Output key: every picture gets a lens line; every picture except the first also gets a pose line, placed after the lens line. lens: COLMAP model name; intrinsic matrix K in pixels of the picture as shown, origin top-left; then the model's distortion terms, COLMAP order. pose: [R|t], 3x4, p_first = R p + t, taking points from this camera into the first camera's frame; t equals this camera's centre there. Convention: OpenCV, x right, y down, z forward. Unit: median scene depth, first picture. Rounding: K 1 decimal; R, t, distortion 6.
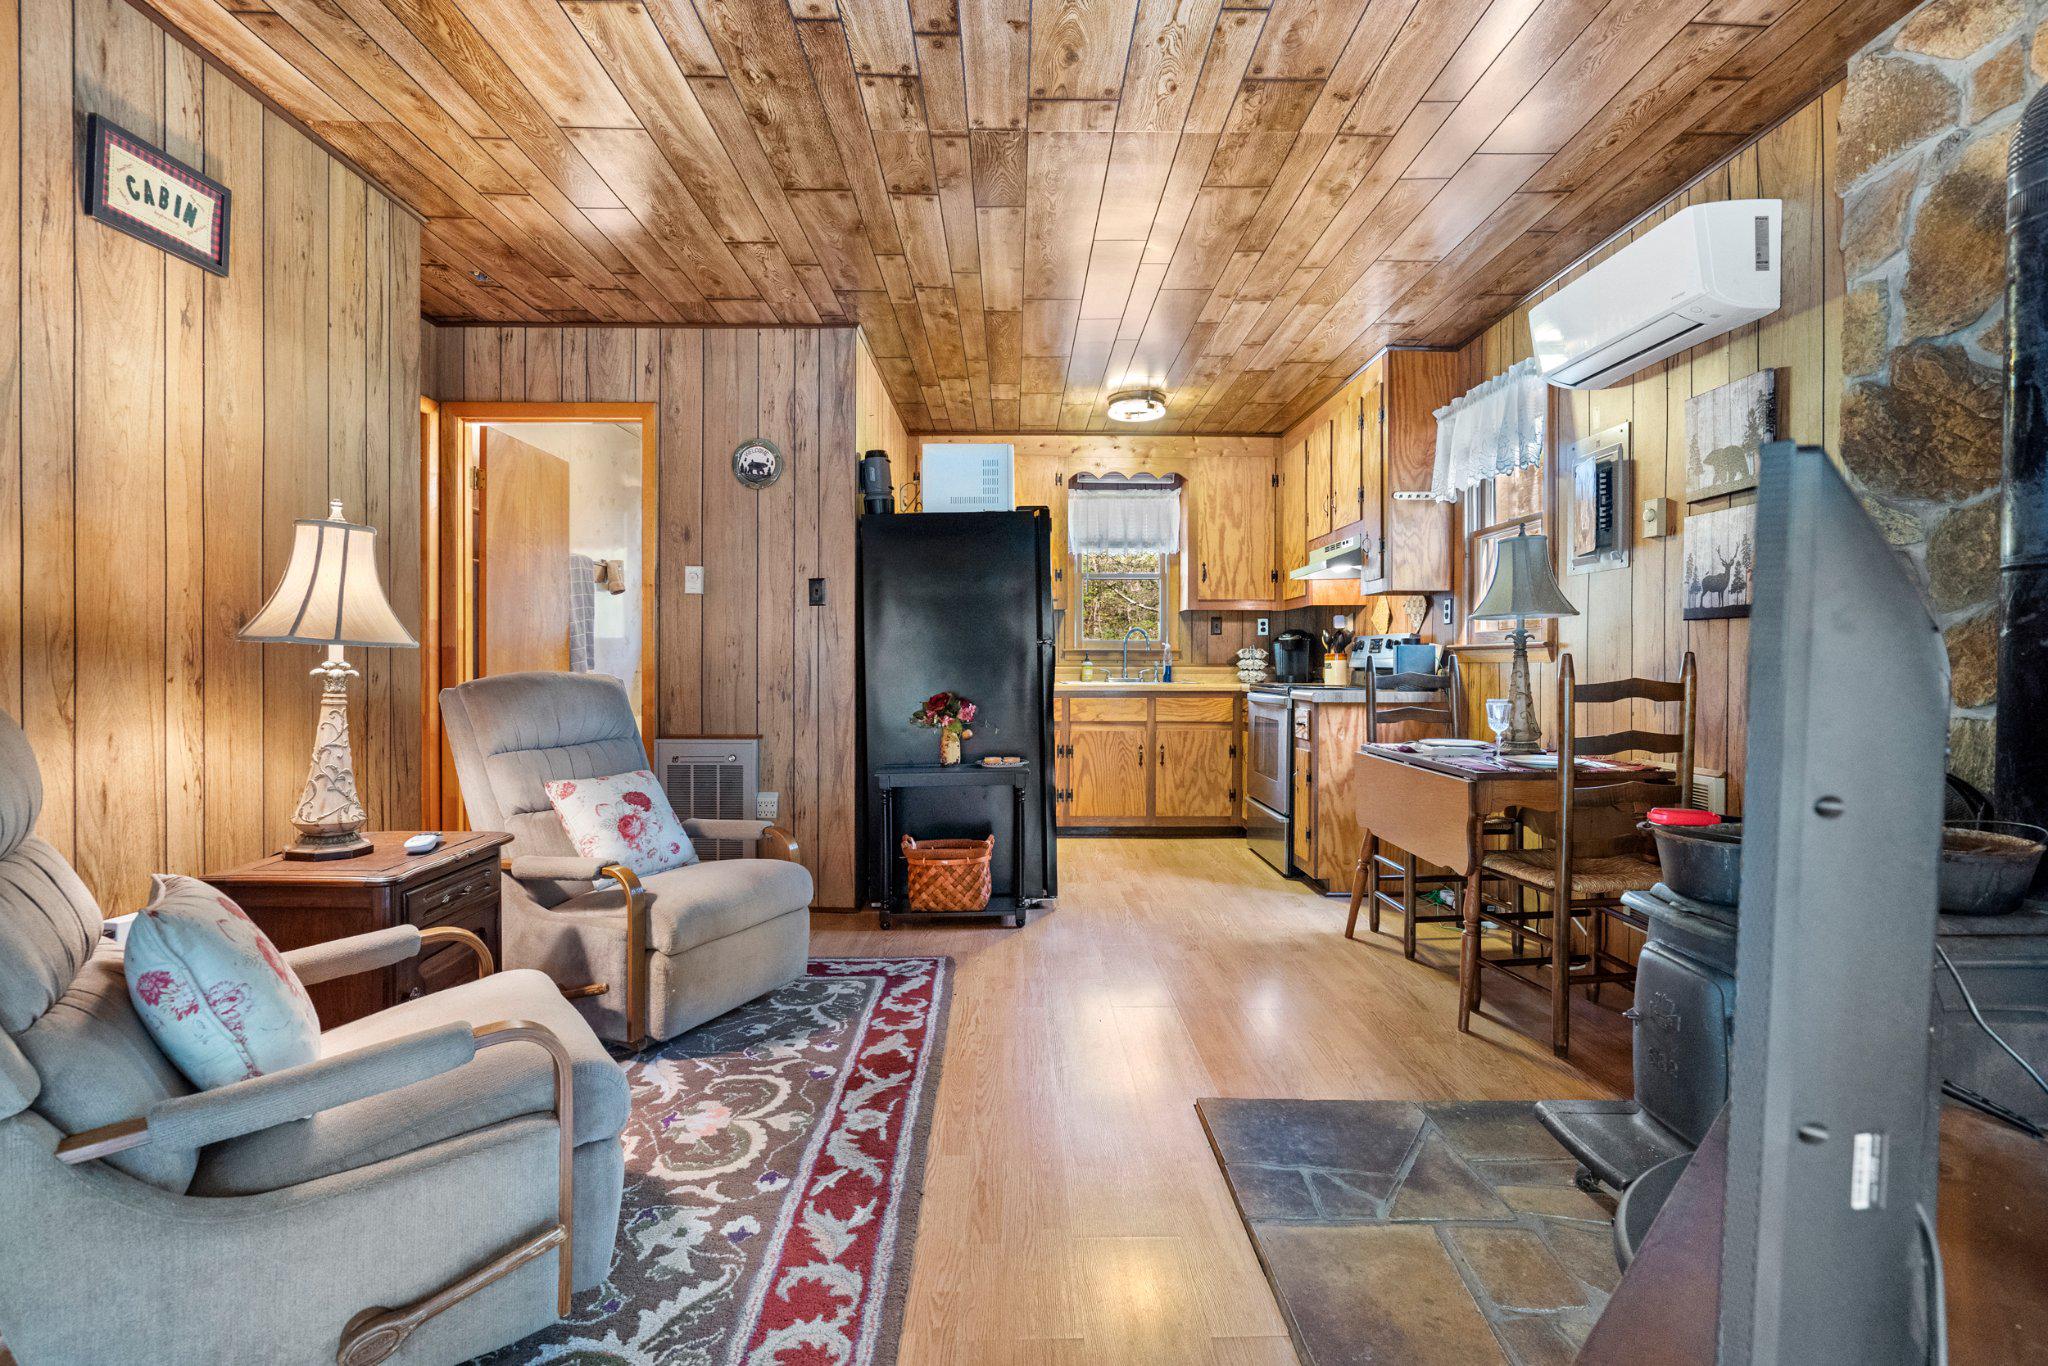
lens RADIAL K [[945.0, 0, 1017.2], [0, 945.0, 665.0], [0, 0, 1]] dist [-0.001655, -0.000243]
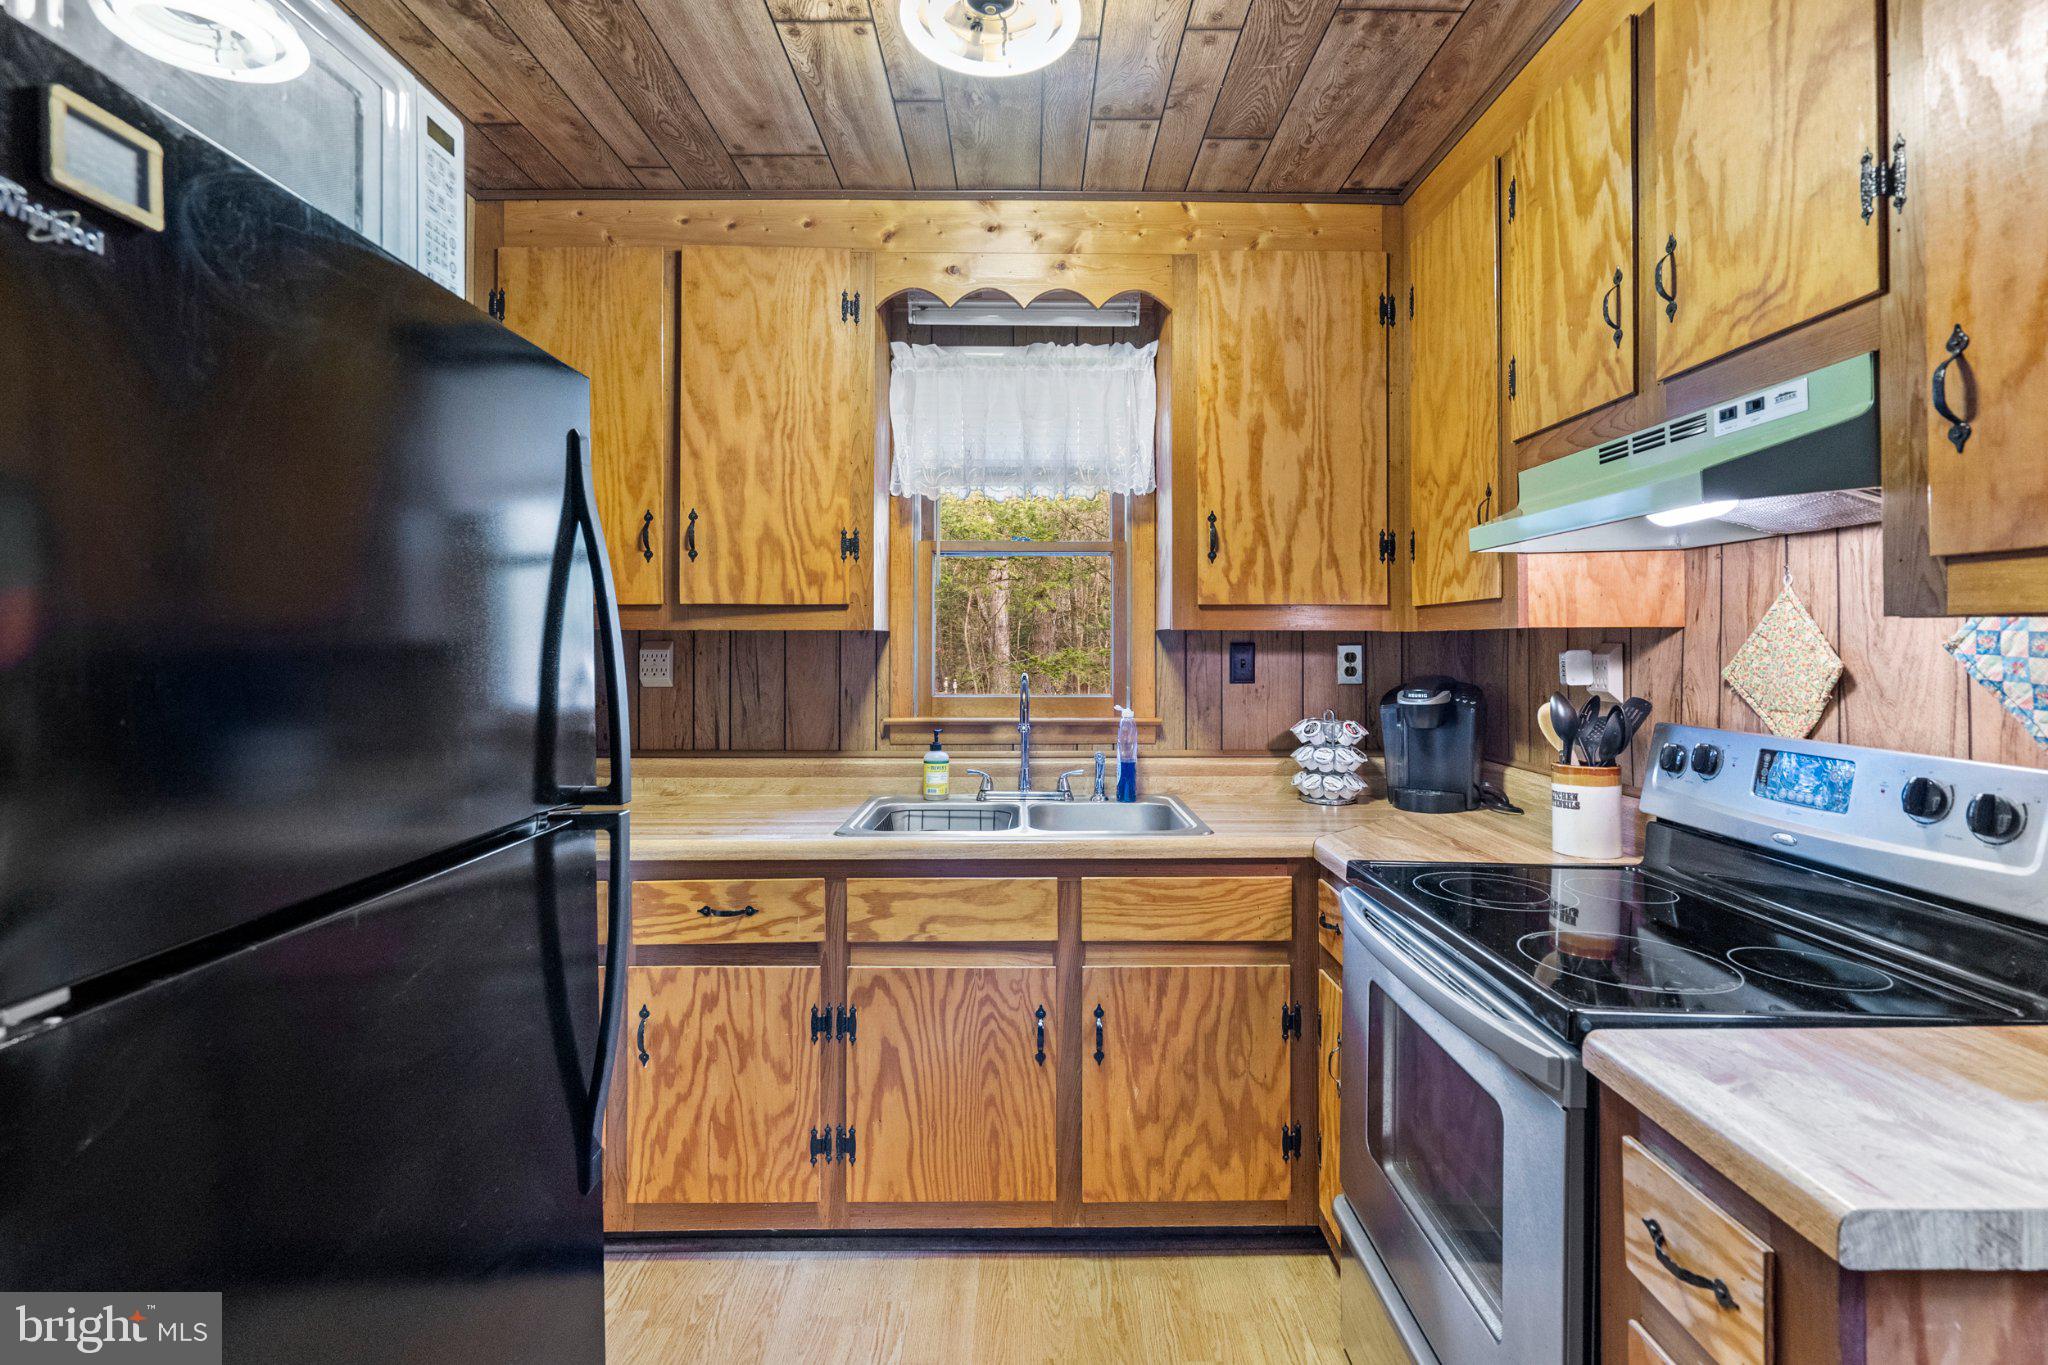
lens RADIAL K [[935.9, 0, 1026.0], [0, 935.9, 633.5], [0, 0, 1]] dist [-0.002883, 0.000583]
pose [[0.999977, -0.002736, -0.006191, 0.276470], [0.002672, 0.999943, -0.010317, -0.121514], [0.006219, 0.010300, 0.999928, 1.376049]]
